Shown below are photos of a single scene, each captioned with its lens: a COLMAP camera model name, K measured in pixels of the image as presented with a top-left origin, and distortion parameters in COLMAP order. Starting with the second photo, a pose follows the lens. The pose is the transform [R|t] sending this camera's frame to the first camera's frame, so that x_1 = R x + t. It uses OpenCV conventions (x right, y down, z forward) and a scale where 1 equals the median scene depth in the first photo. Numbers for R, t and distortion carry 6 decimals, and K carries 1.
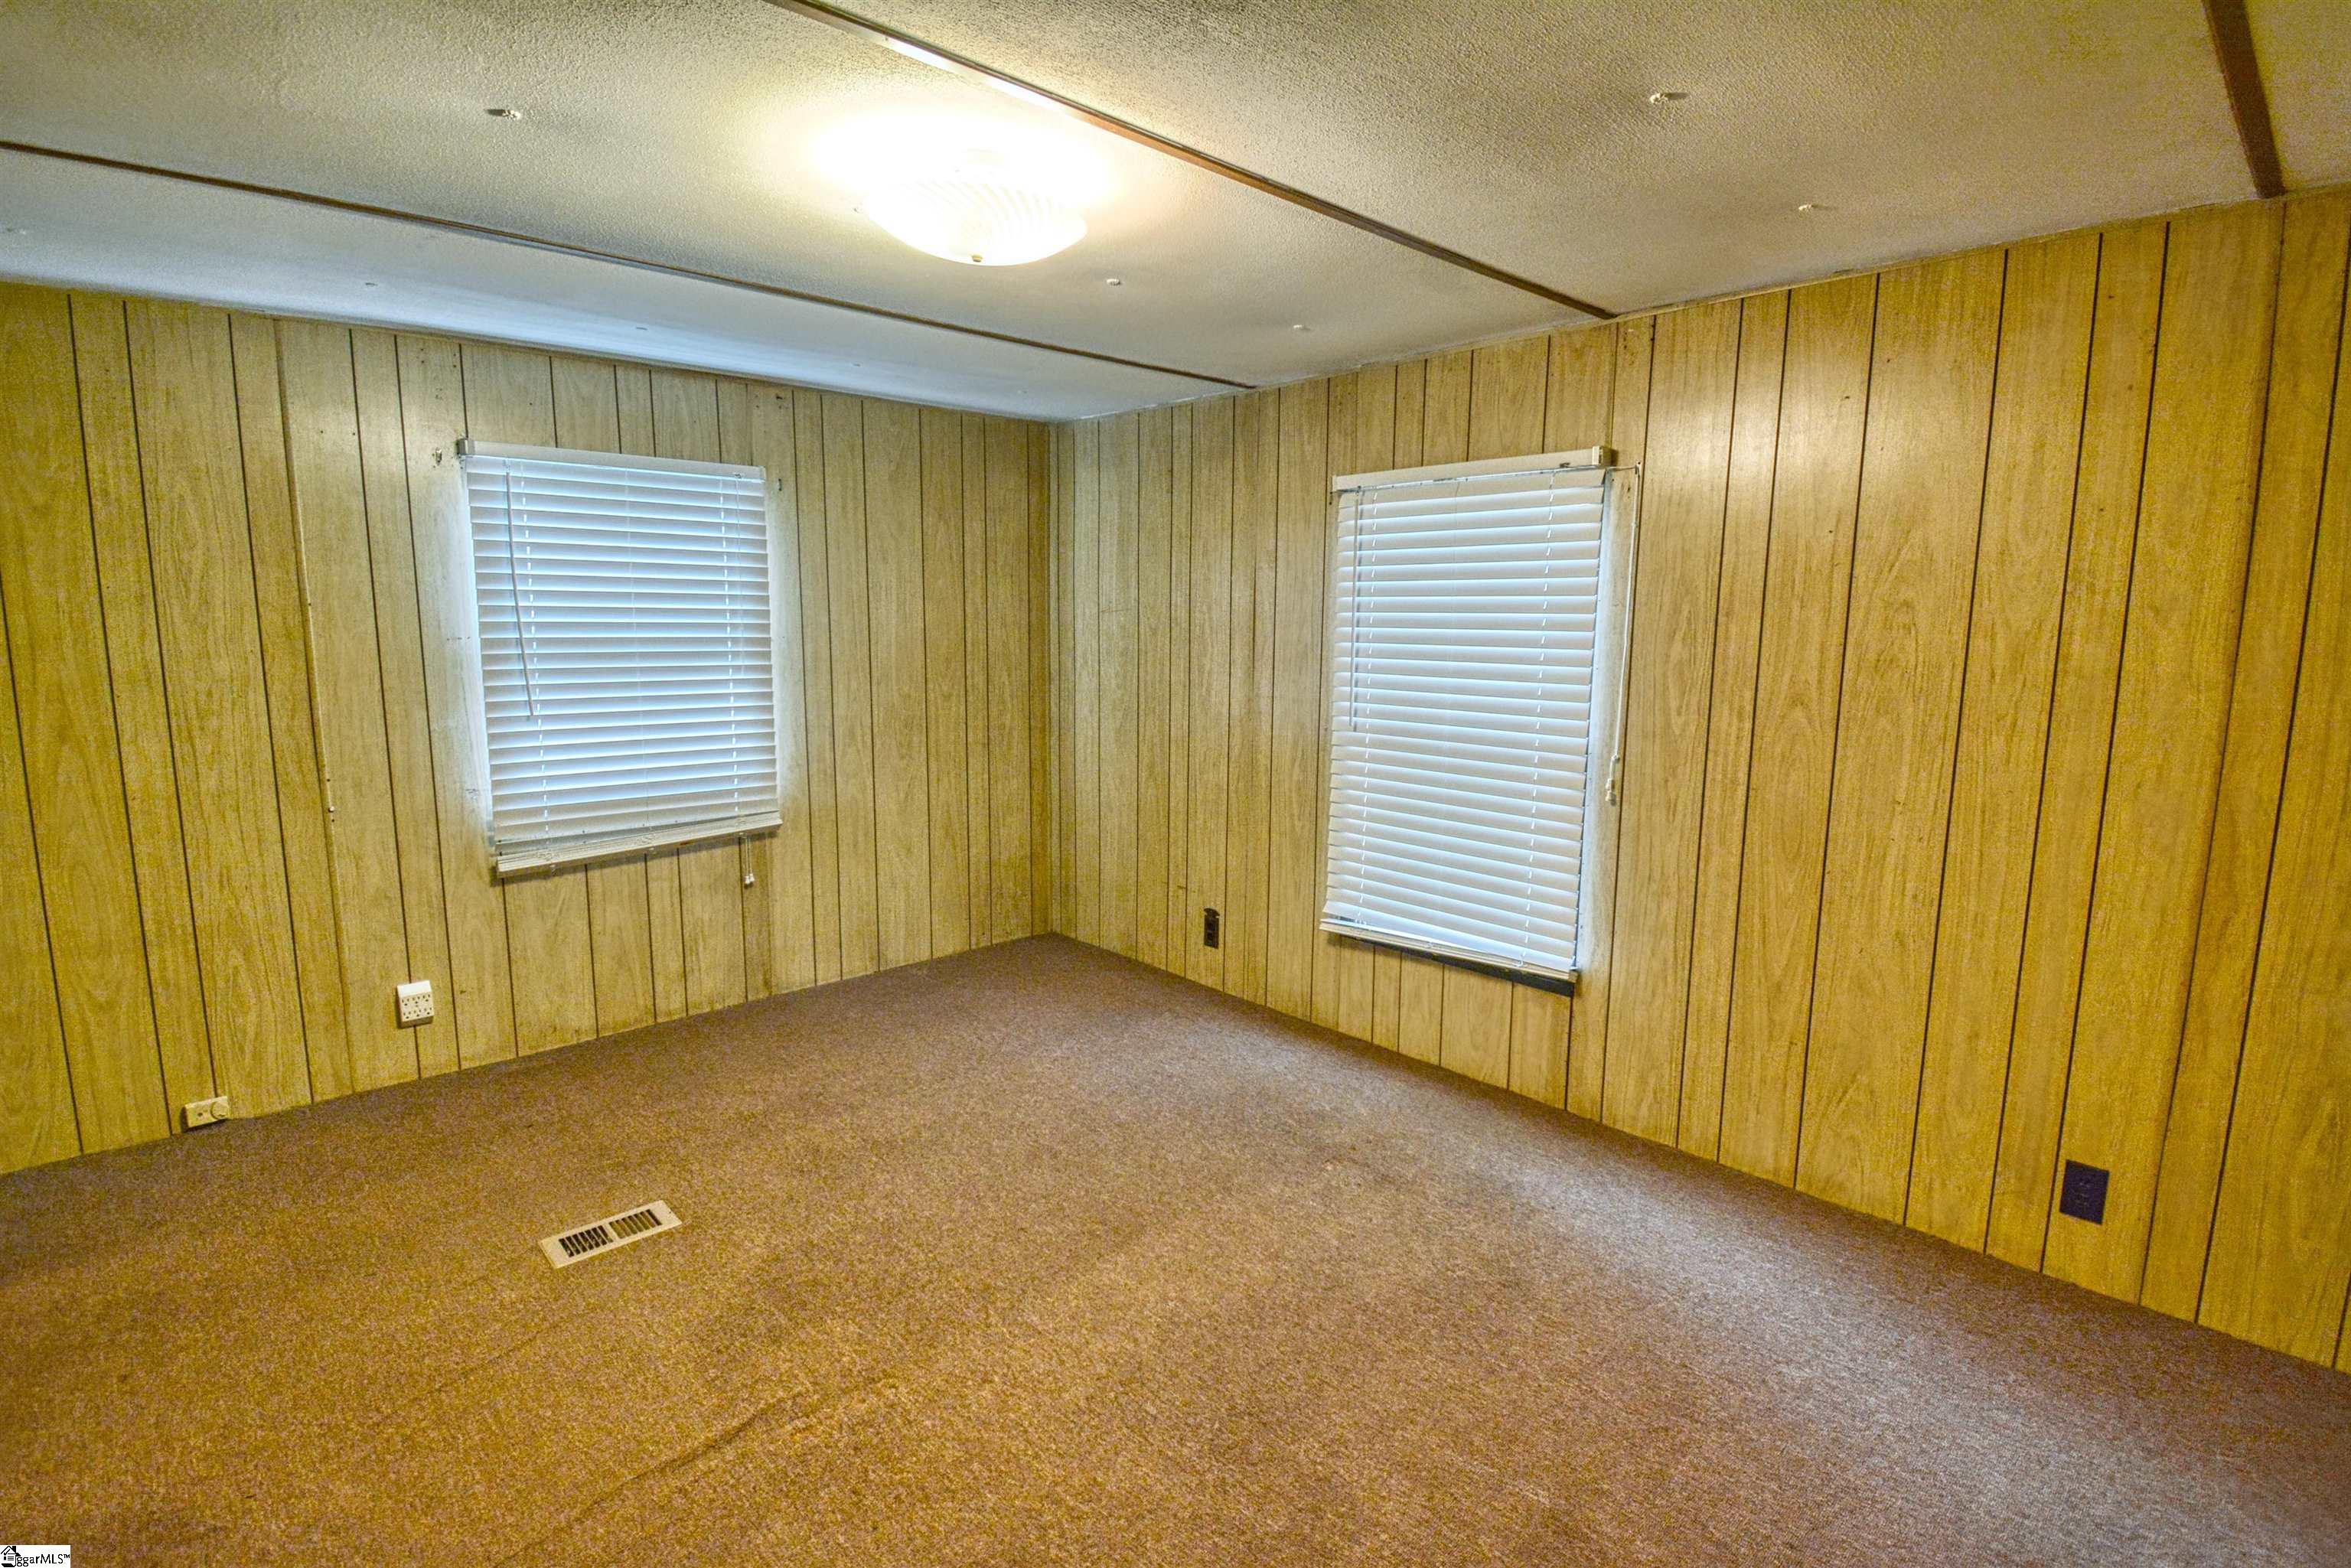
lens RADIAL K [[1116.8, 0, 1180.6], [0, 1116.8, 777.7], [0, 0, 1]] dist [0.012064, -0.019879]
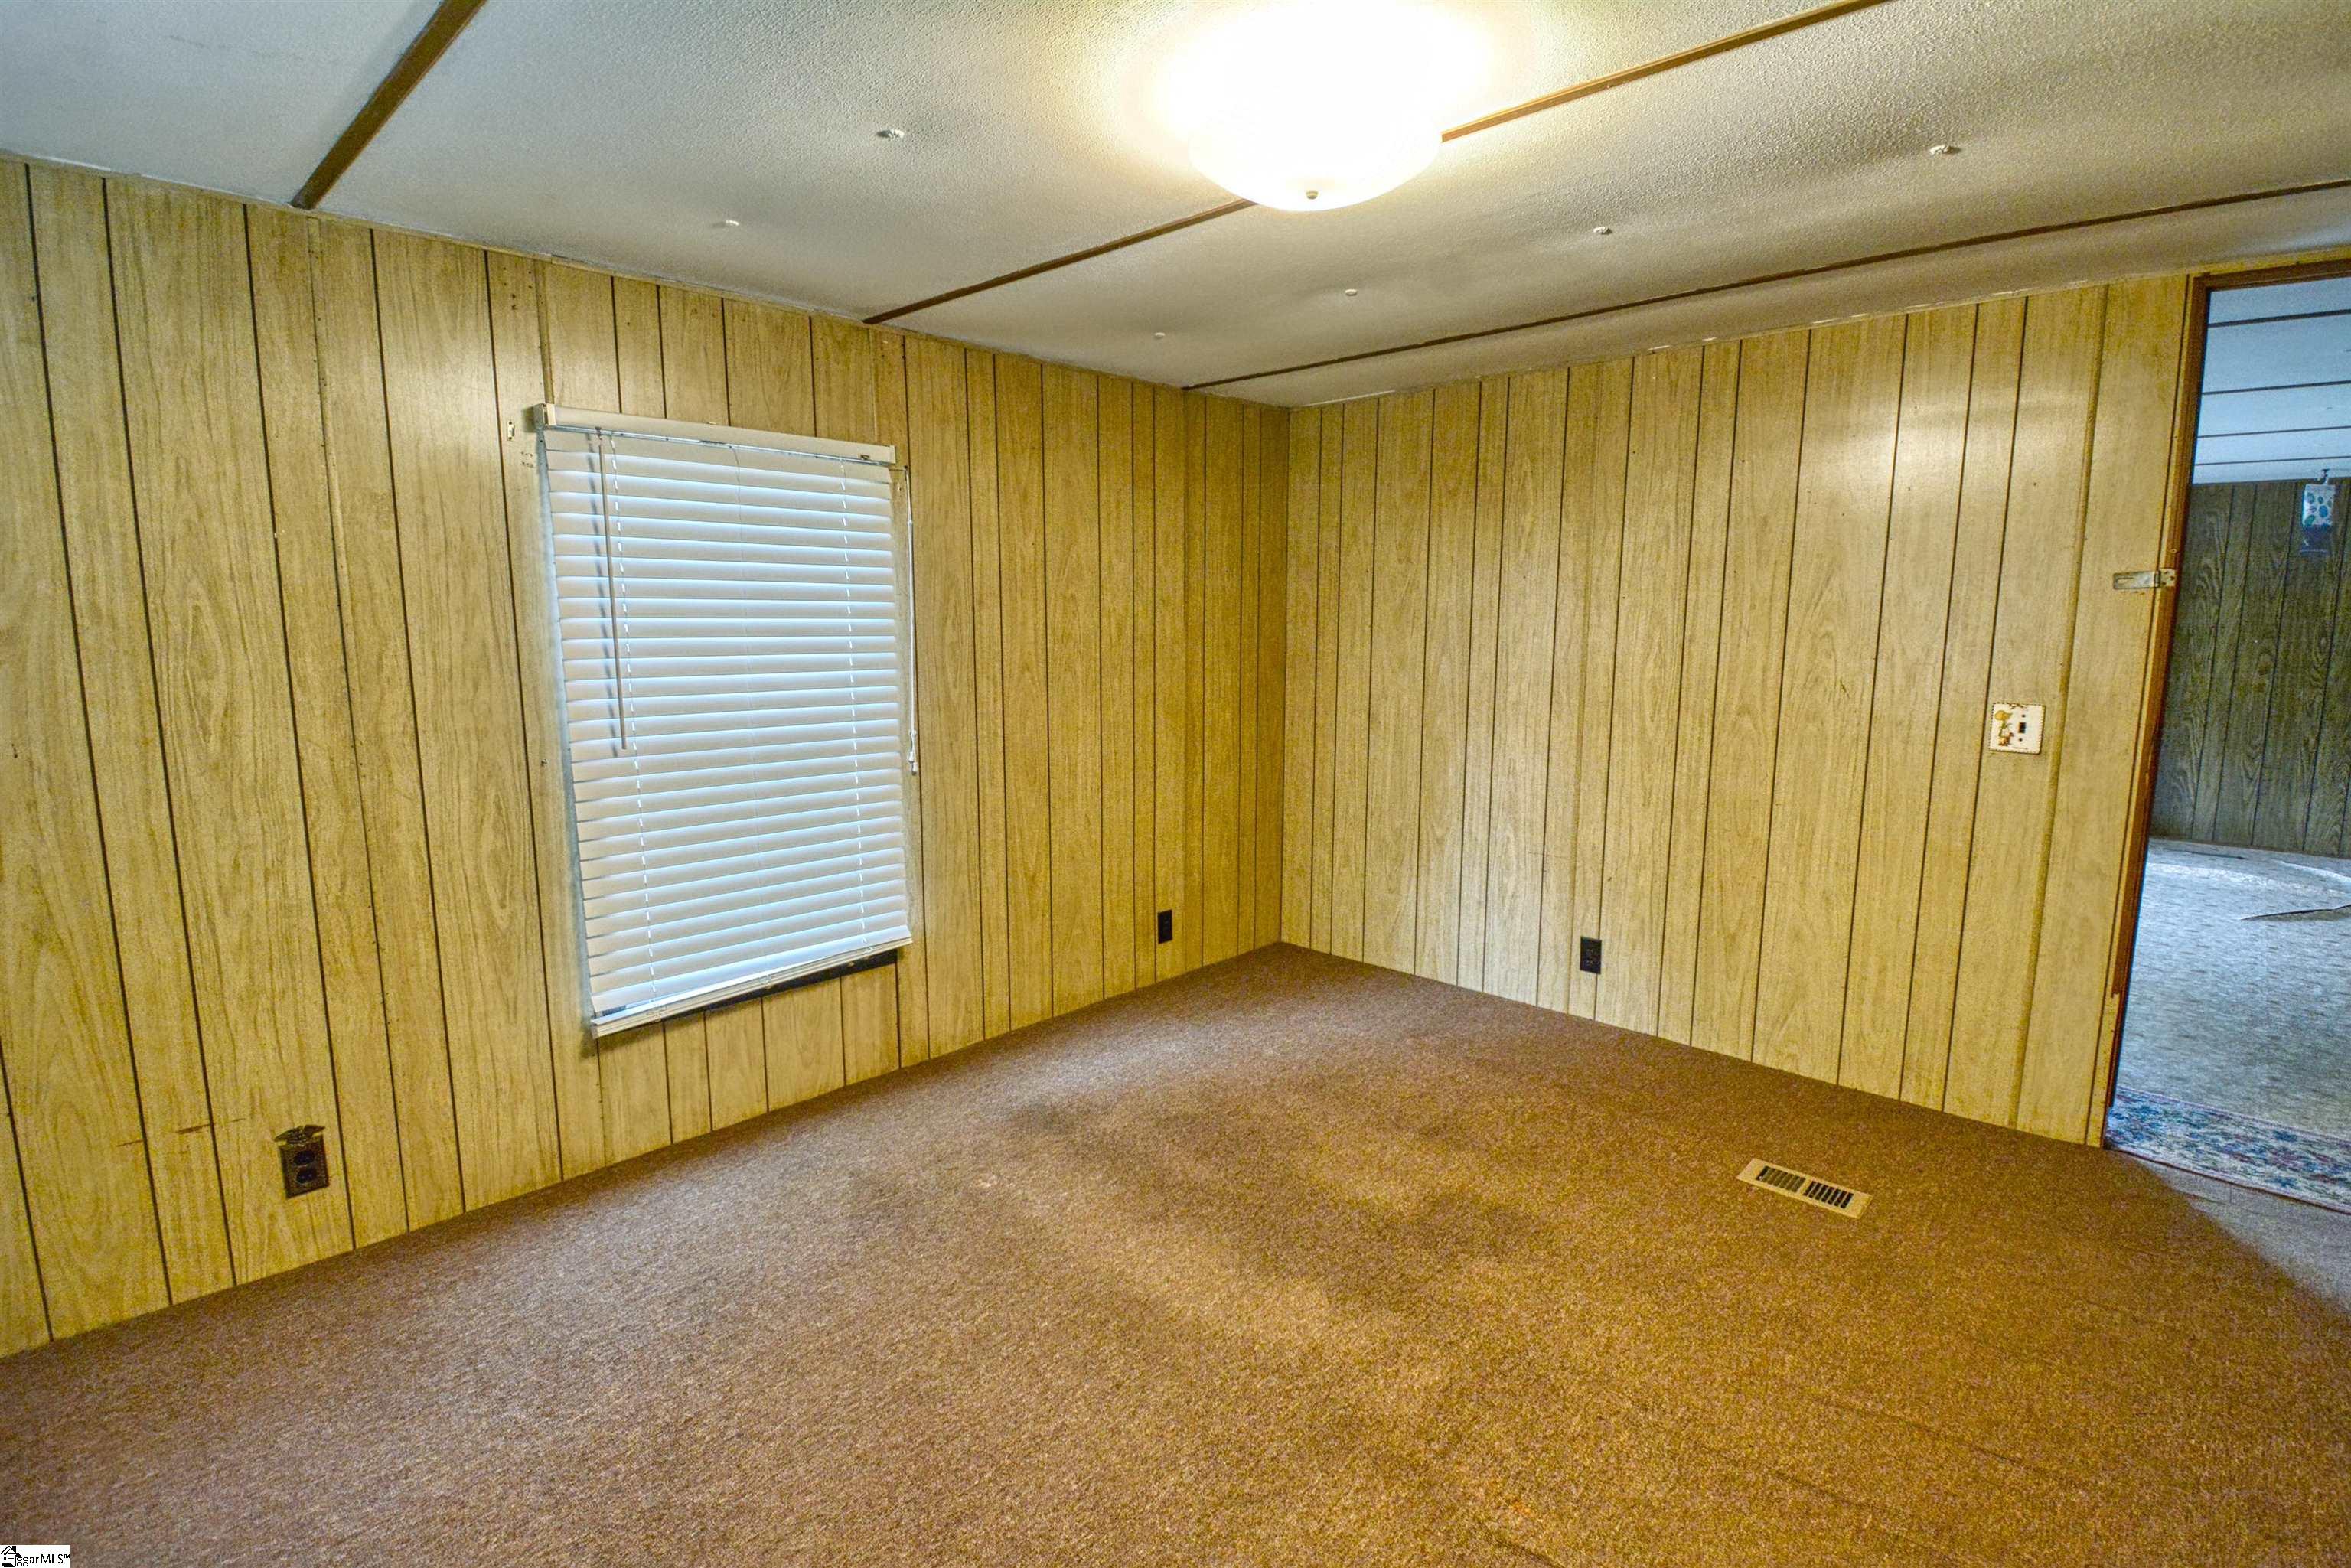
lens RADIAL K [[1116.8, 0, 1188.2], [0, 1116.8, 785.8], [0, 0, 1]] dist [0.012064, -0.019879]
pose [[-0.055201, -0.159263, 0.985692, -0.683333], [0.139184, 0.976331, 0.165545, -0.105013], [-0.988727, 0.146331, -0.031727, 0.726652]]
